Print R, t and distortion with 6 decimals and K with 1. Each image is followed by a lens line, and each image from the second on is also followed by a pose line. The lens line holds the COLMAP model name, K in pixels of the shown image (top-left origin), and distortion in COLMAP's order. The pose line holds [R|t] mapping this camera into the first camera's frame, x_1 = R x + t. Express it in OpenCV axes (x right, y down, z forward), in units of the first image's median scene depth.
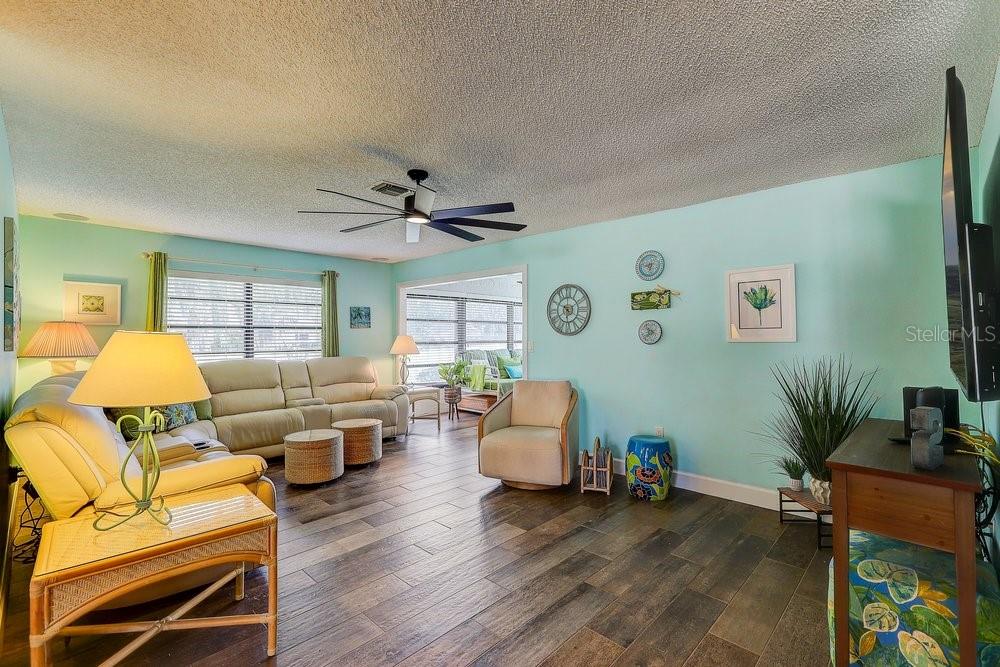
lens RADIAL K [[450.2, 0, 499.3], [0, 450.2, 331.3], [0, 0, 1]] dist [0.000894, 0.000292]
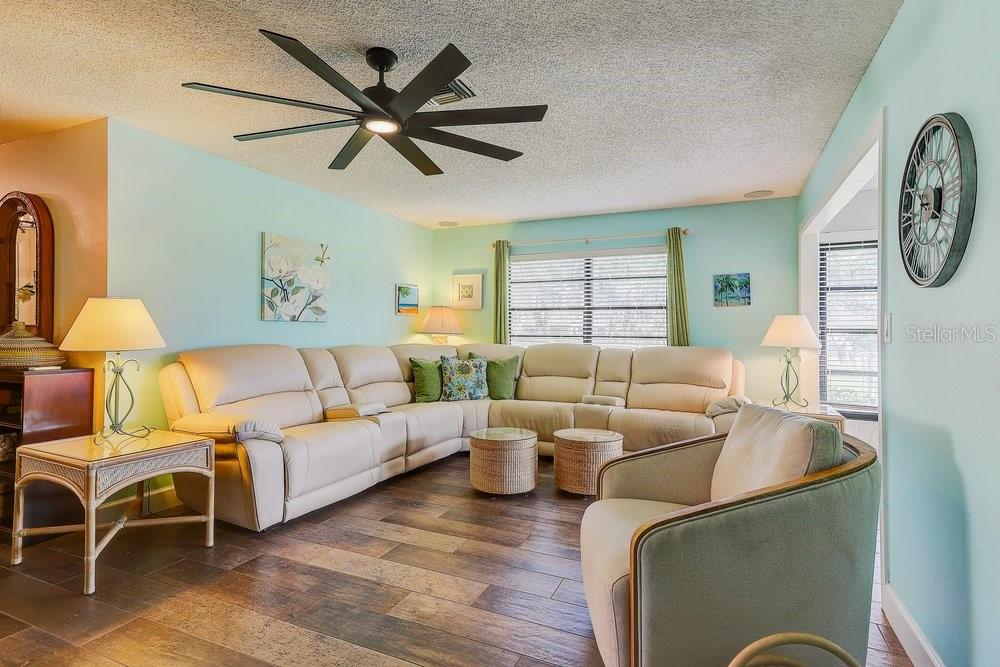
lens RADIAL K [[501.7, 0, 496.4], [0, 501.7, 328.5], [0, 0, 1]] dist [-0.000256, 0.000281]
pose [[0.330034, 0.001331, -0.943968, 0.318118], [0.000354, 0.999999, 0.001534, 0.028832], [0.943969, -0.000841, 0.330033, 0.503485]]
